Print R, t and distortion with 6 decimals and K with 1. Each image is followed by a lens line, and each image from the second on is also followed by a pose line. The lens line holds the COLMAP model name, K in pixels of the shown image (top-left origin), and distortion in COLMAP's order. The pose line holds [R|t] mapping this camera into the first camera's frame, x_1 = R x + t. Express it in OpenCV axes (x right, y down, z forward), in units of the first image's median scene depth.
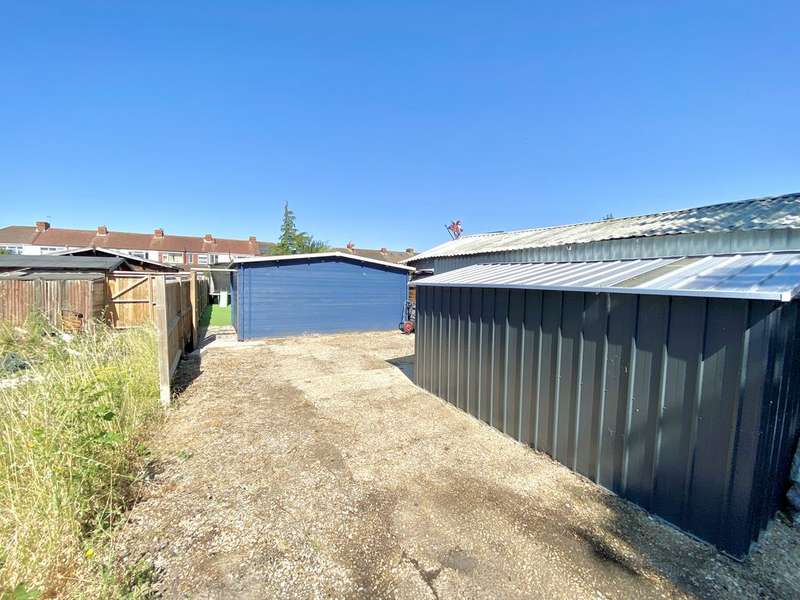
lens RADIAL K [[323.6, 0, 399.0], [0, 323.6, 301.9], [0, 0, 1]] dist [0.024014, -0.022513]
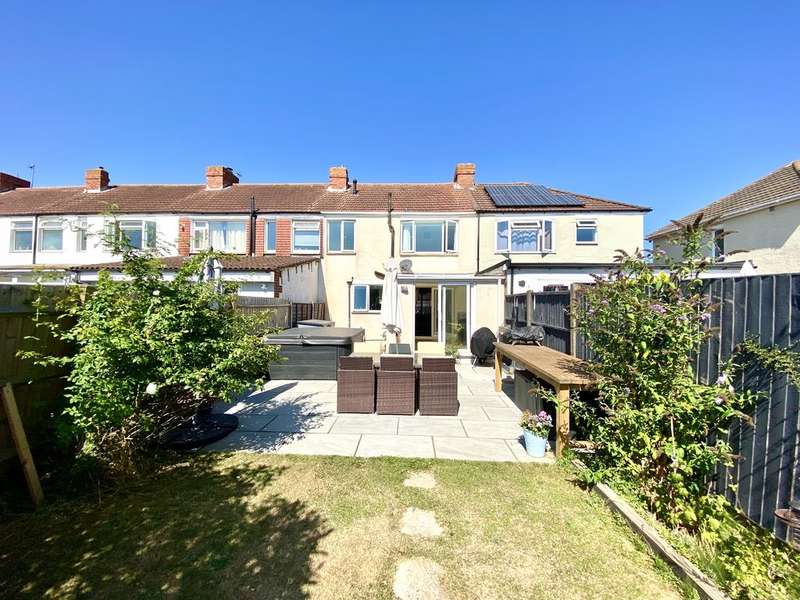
lens RADIAL K [[323.6, 0, 399.0], [0, 323.6, 301.9], [0, 0, 1]] dist [0.024014, -0.022513]
pose [[0.849587, -0.009919, -0.527355, -0.543992], [-0.029791, 0.997325, -0.066754, -0.081931], [0.526606, 0.072424, 0.847019, 1.145099]]
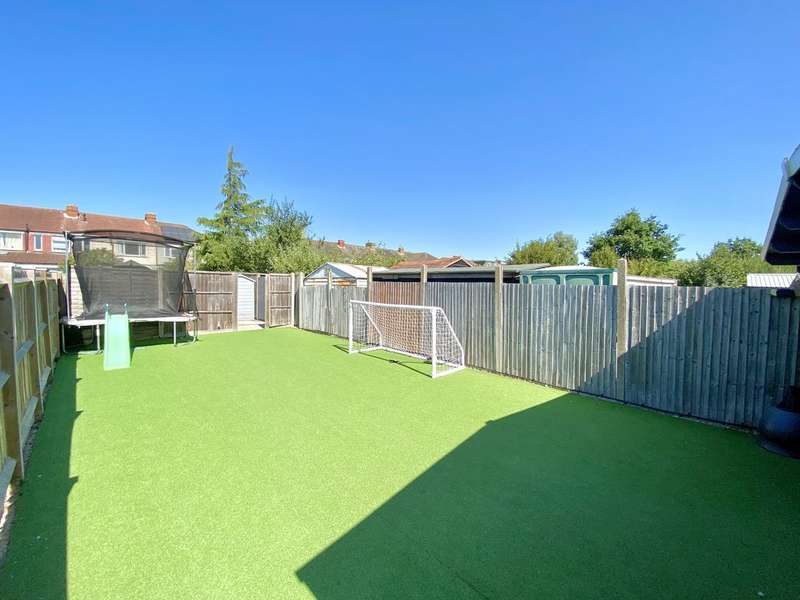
lens RADIAL K [[327.0, 0, 400.0], [0, 327.0, 300.0], [0, 0, 1]] dist [0.000417, -0.010480]
pose [[0.966259, -0.003630, 0.257546, -0.201334], [0.005916, 0.999950, -0.008101, -0.024564], [-0.257504, 0.009352, 0.966232, 0.352198]]
